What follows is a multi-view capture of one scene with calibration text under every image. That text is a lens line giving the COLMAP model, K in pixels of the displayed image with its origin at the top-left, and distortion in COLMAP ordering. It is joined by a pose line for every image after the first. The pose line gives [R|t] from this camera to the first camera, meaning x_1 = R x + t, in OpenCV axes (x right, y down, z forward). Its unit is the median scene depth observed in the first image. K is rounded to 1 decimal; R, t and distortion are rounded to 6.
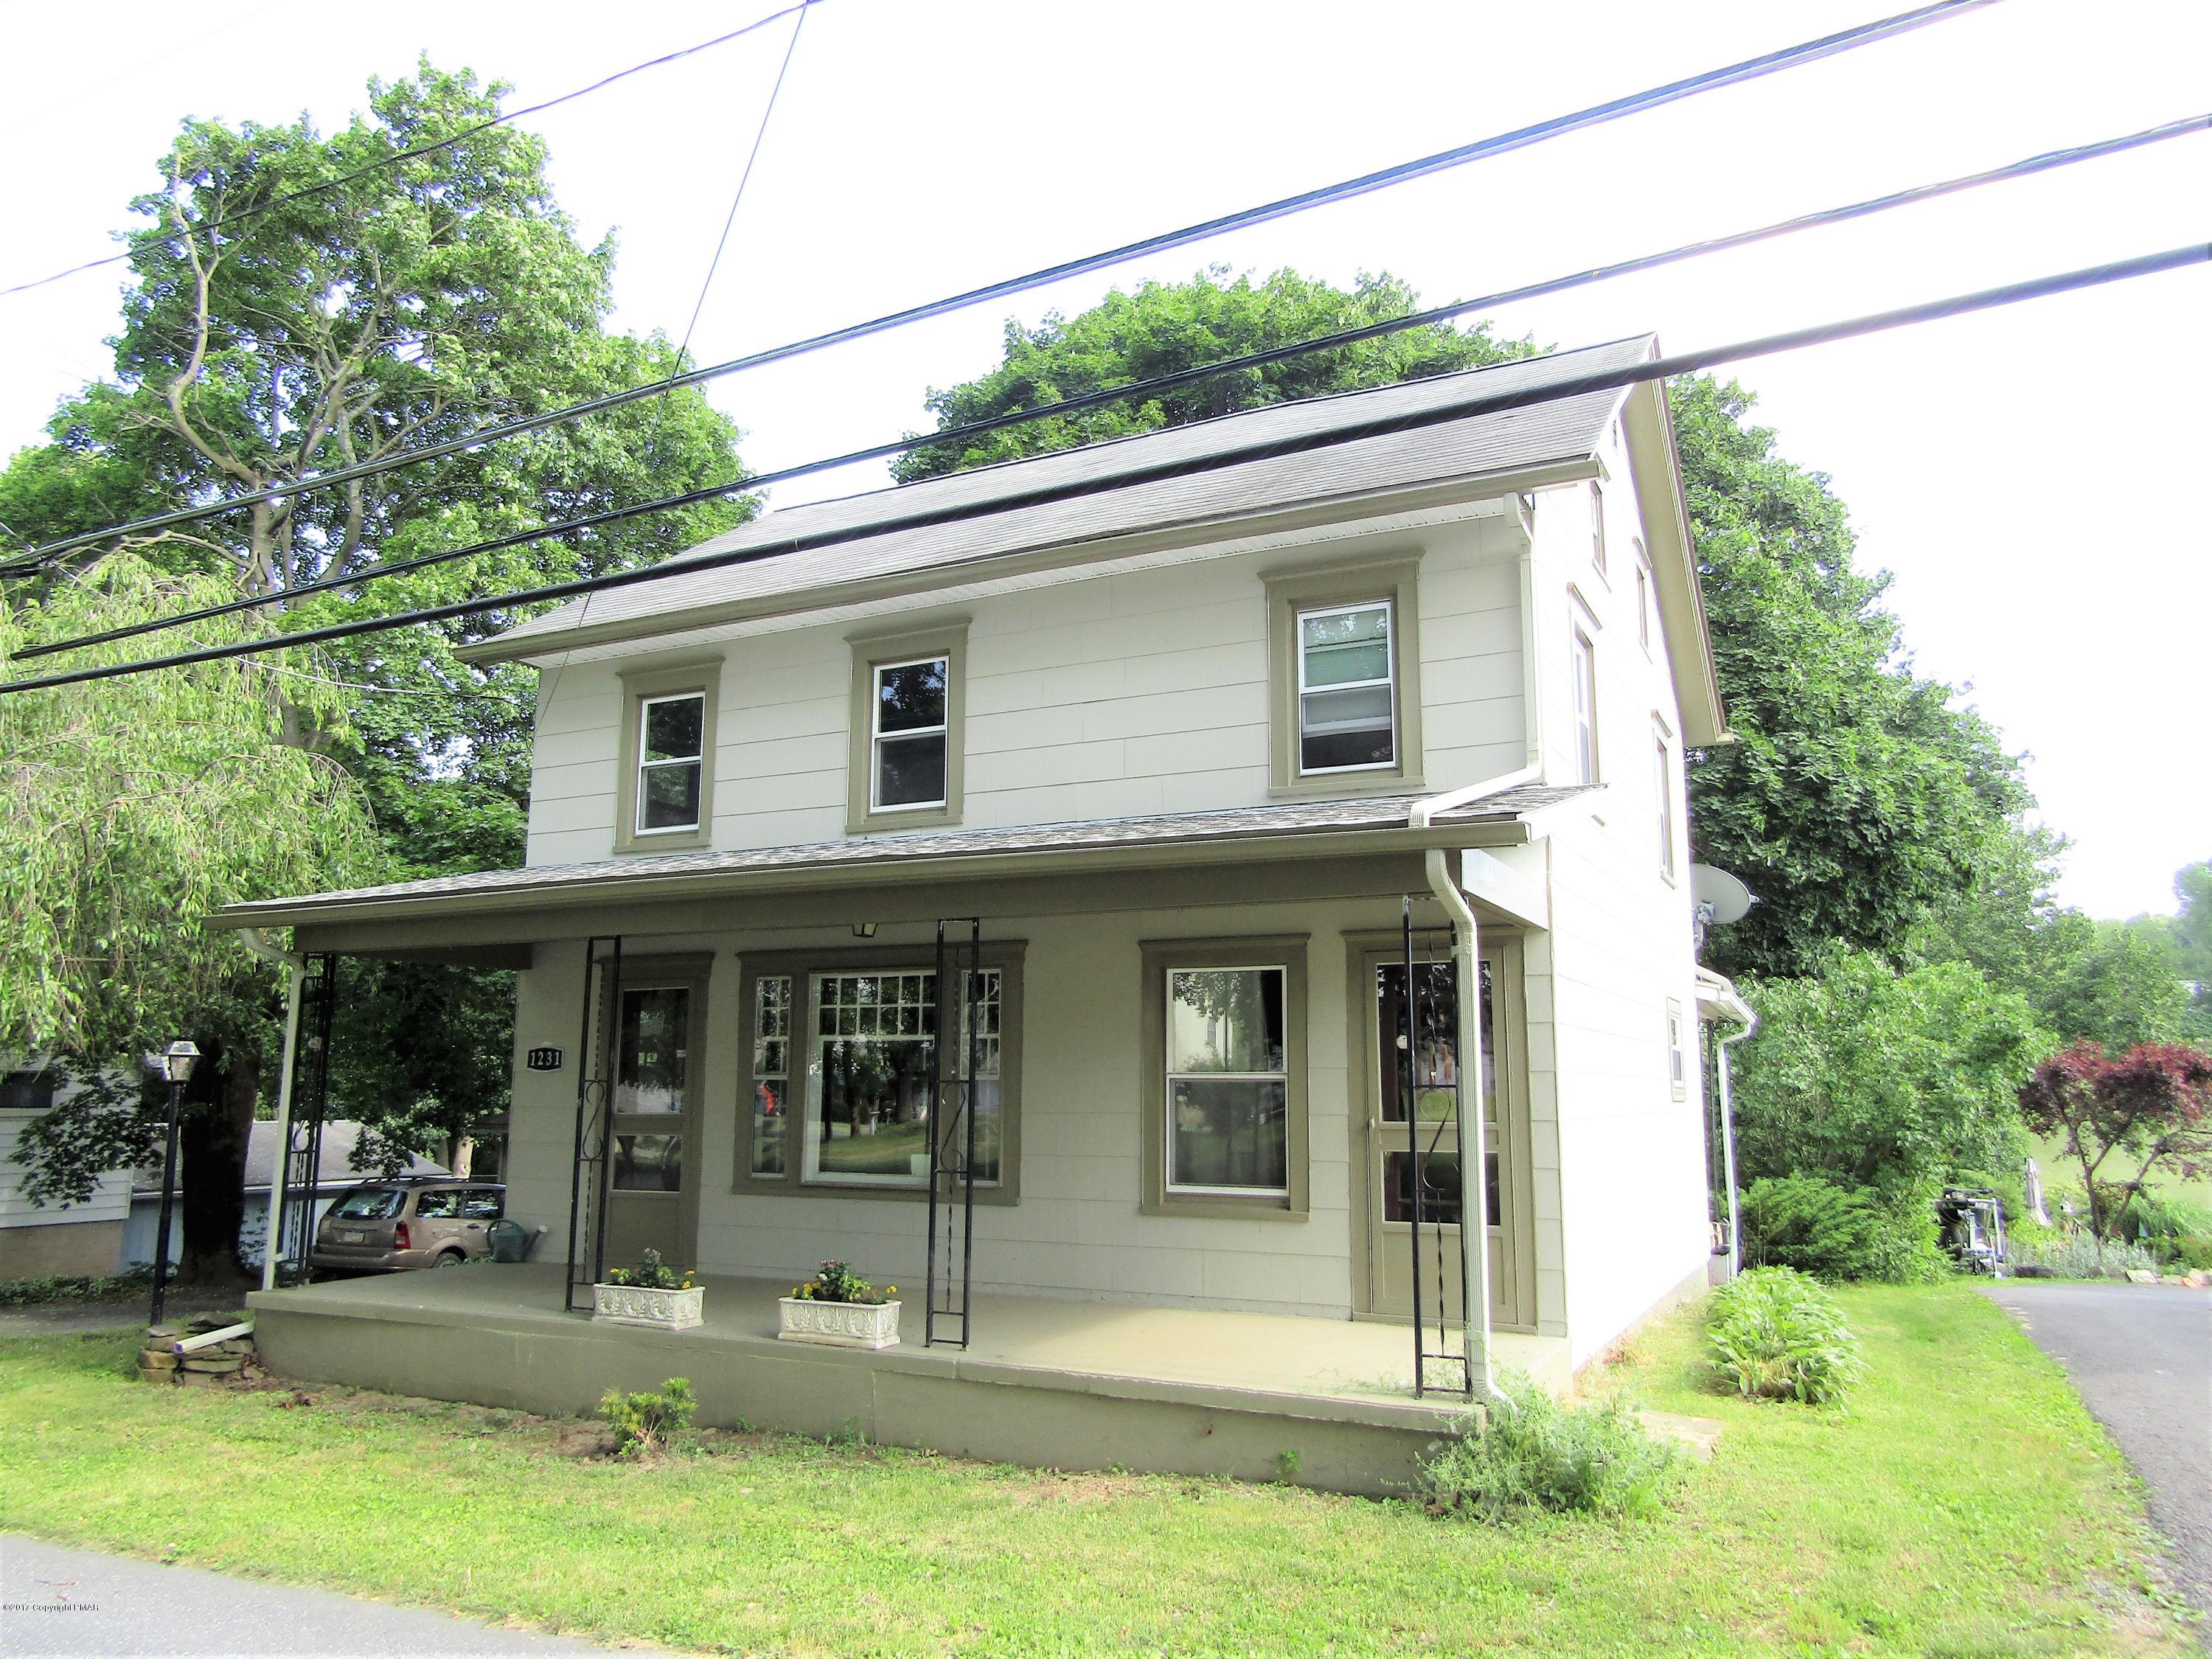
lens RADIAL K [[1545.1, 0, 1116.7], [0, 1545.1, 819.6], [0, 0, 1]] dist [-0.002057, -0.005438]
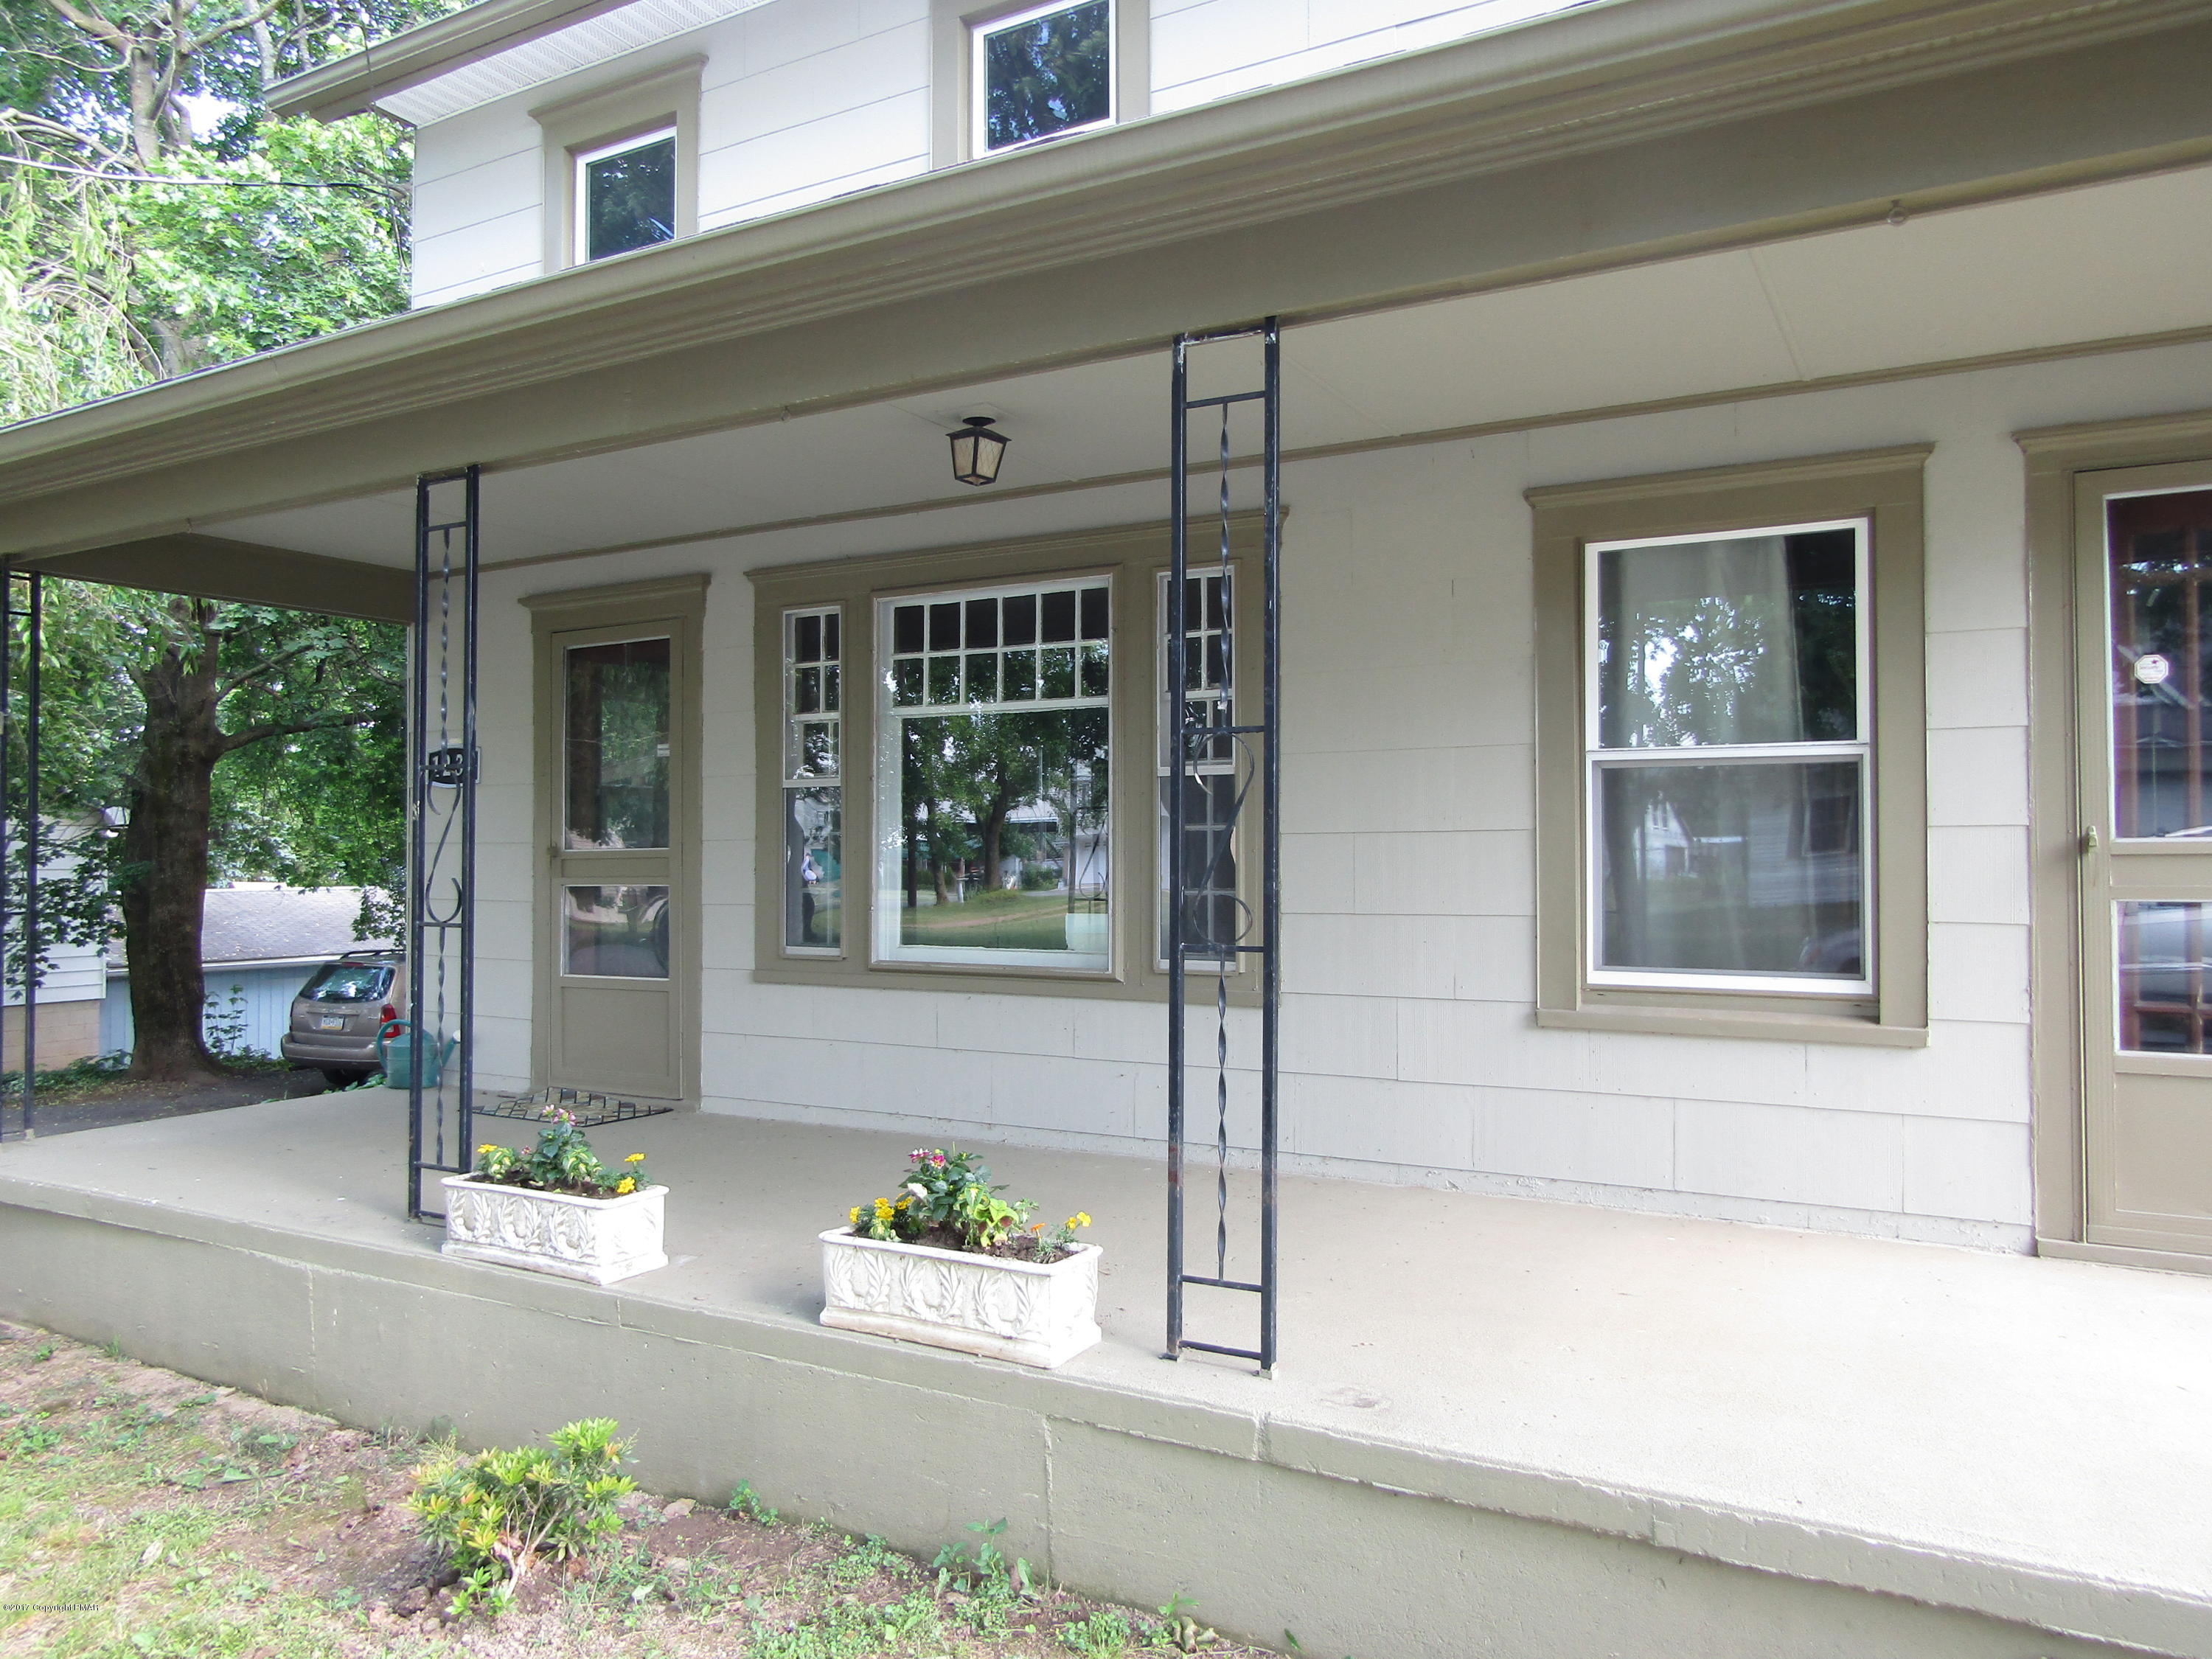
lens RADIAL K [[1545.1, 0, 1120.1], [0, 1545.1, 822.9], [0, 0, 1]] dist [-0.002057, -0.005438]
pose [[0.998883, -0.005417, -0.046933, -0.094058], [0.012283, 0.989019, 0.147276, 0.110773], [0.045620, -0.147688, 0.987981, 0.493064]]
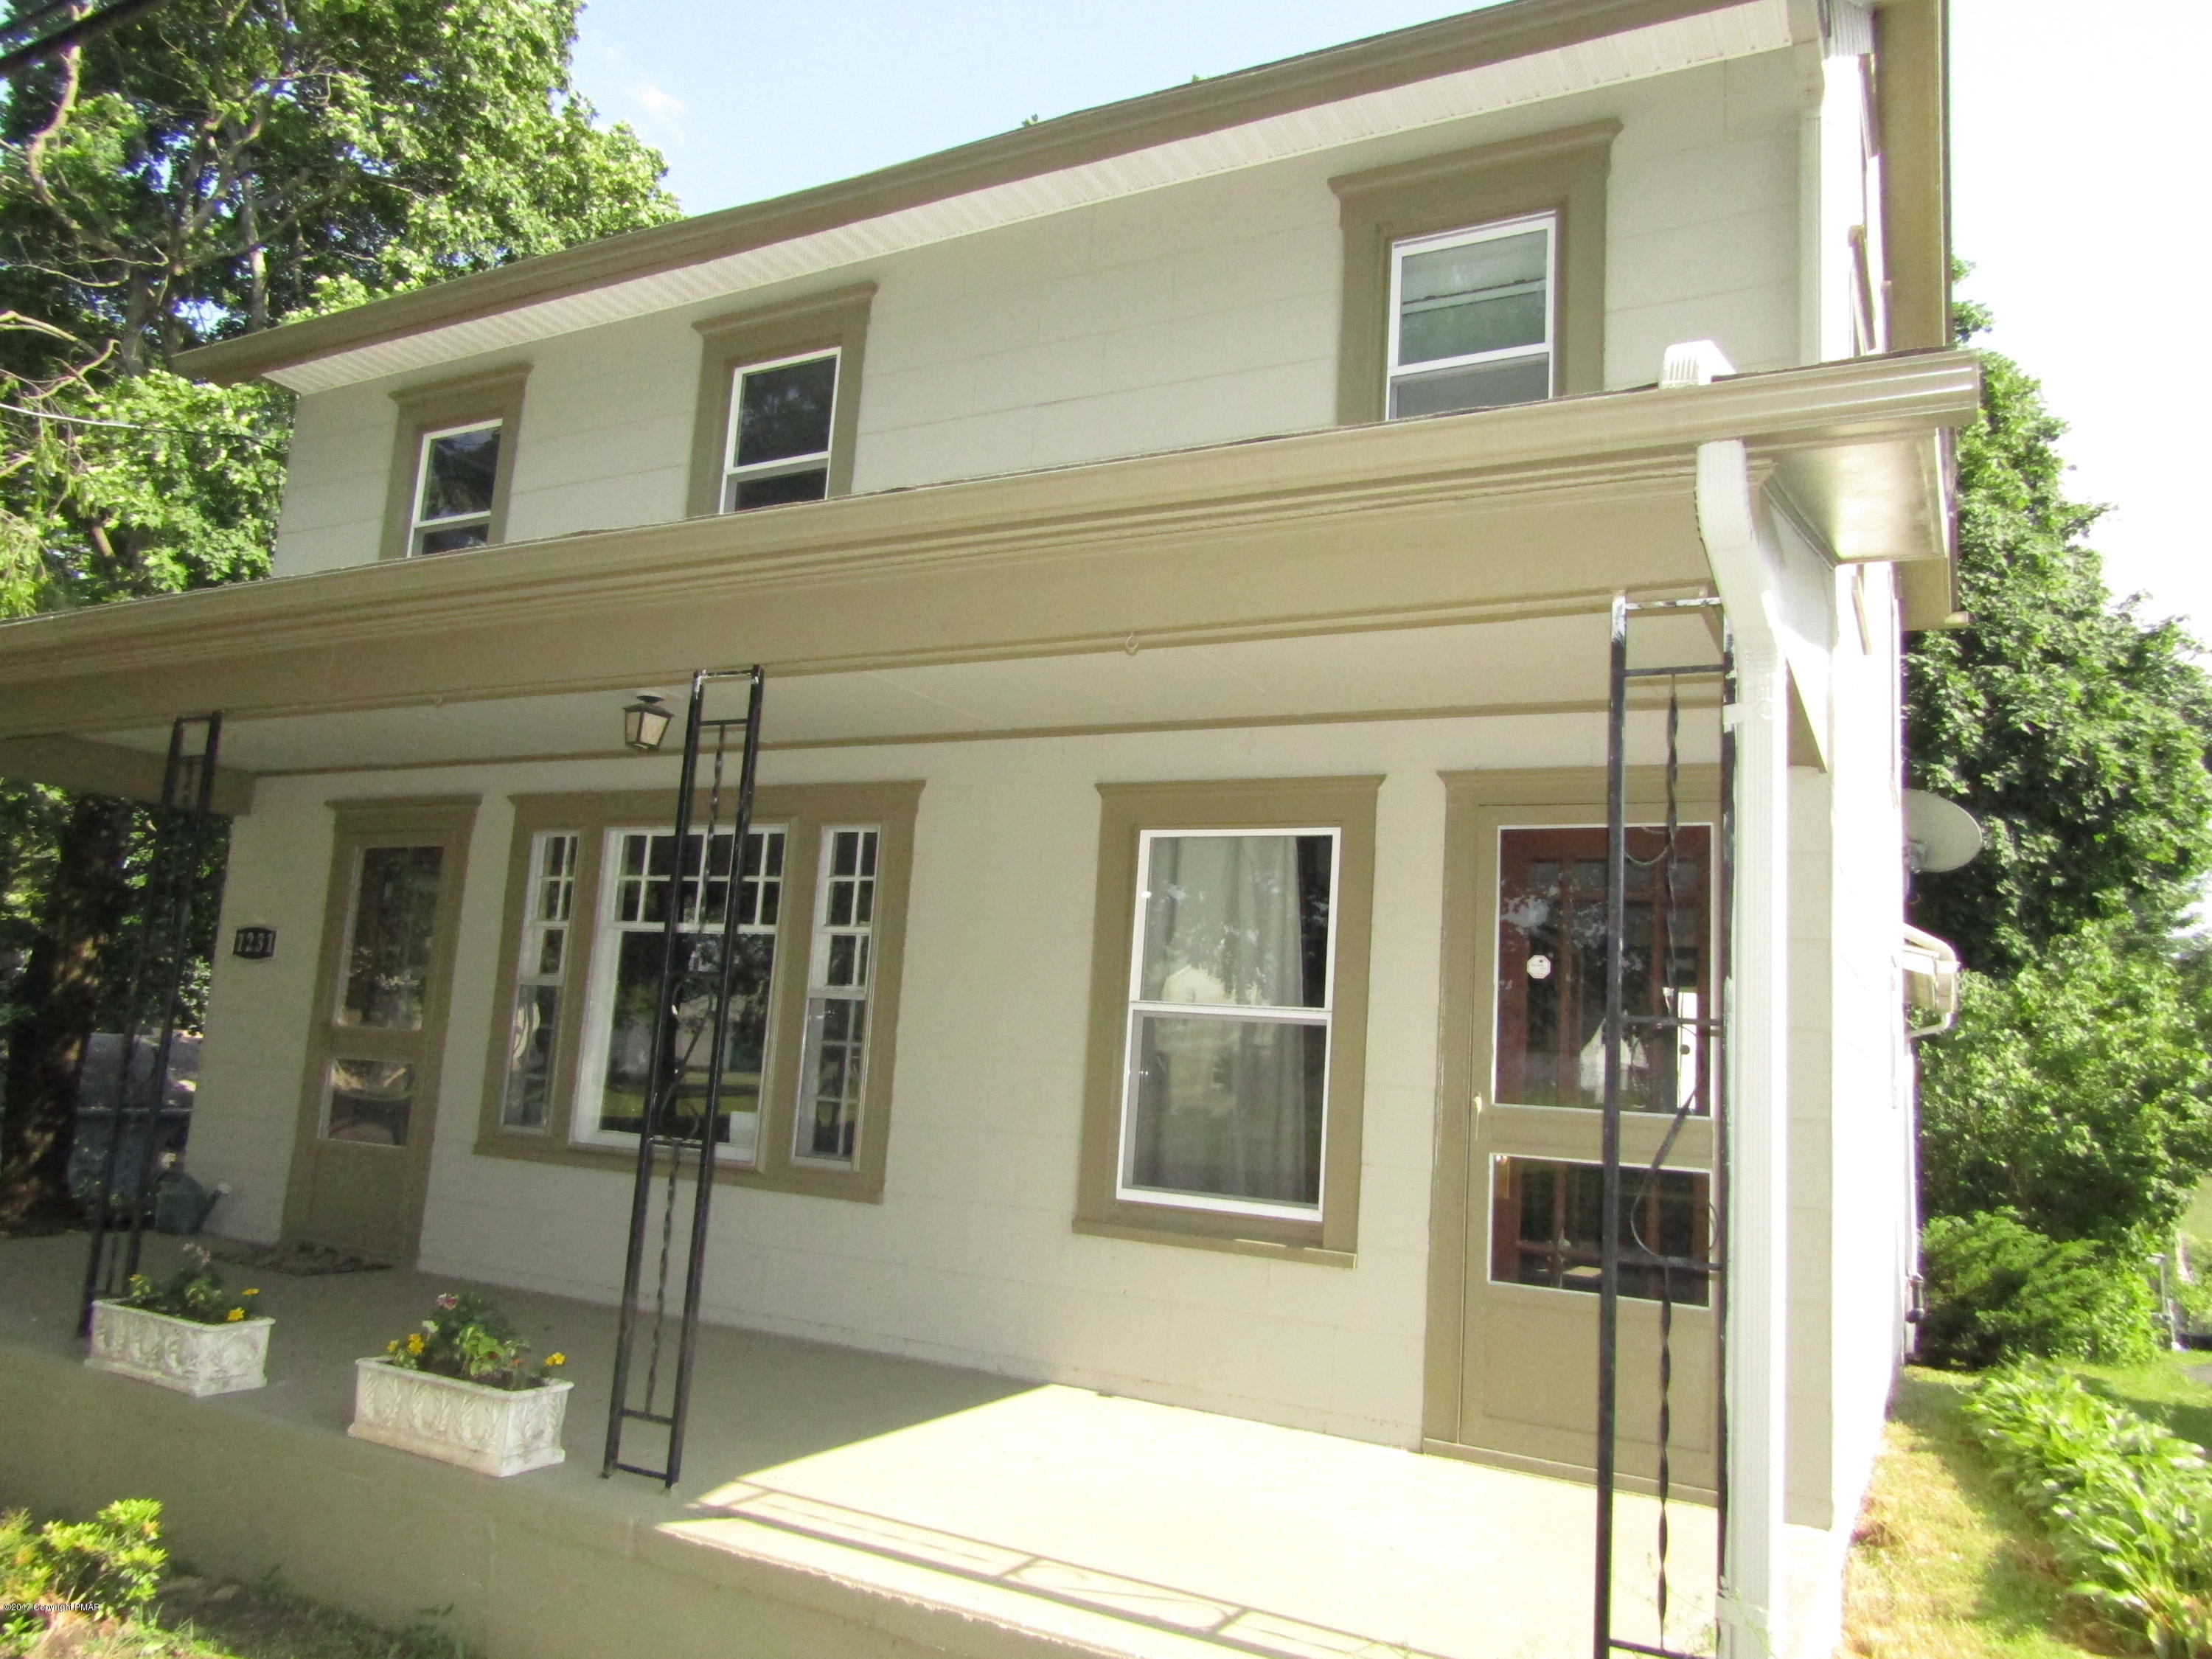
lens RADIAL K [[1545.1, 0, 1119.9], [0, 1545.1, 834.9], [0, 0, 1]] dist [-0.002057, -0.005438]
pose [[0.997827, 0.055464, -0.035561, 0.045933], [-0.054612, 0.998207, 0.024522, 0.084196], [0.036857, -0.022526, 0.999067, 0.399549]]
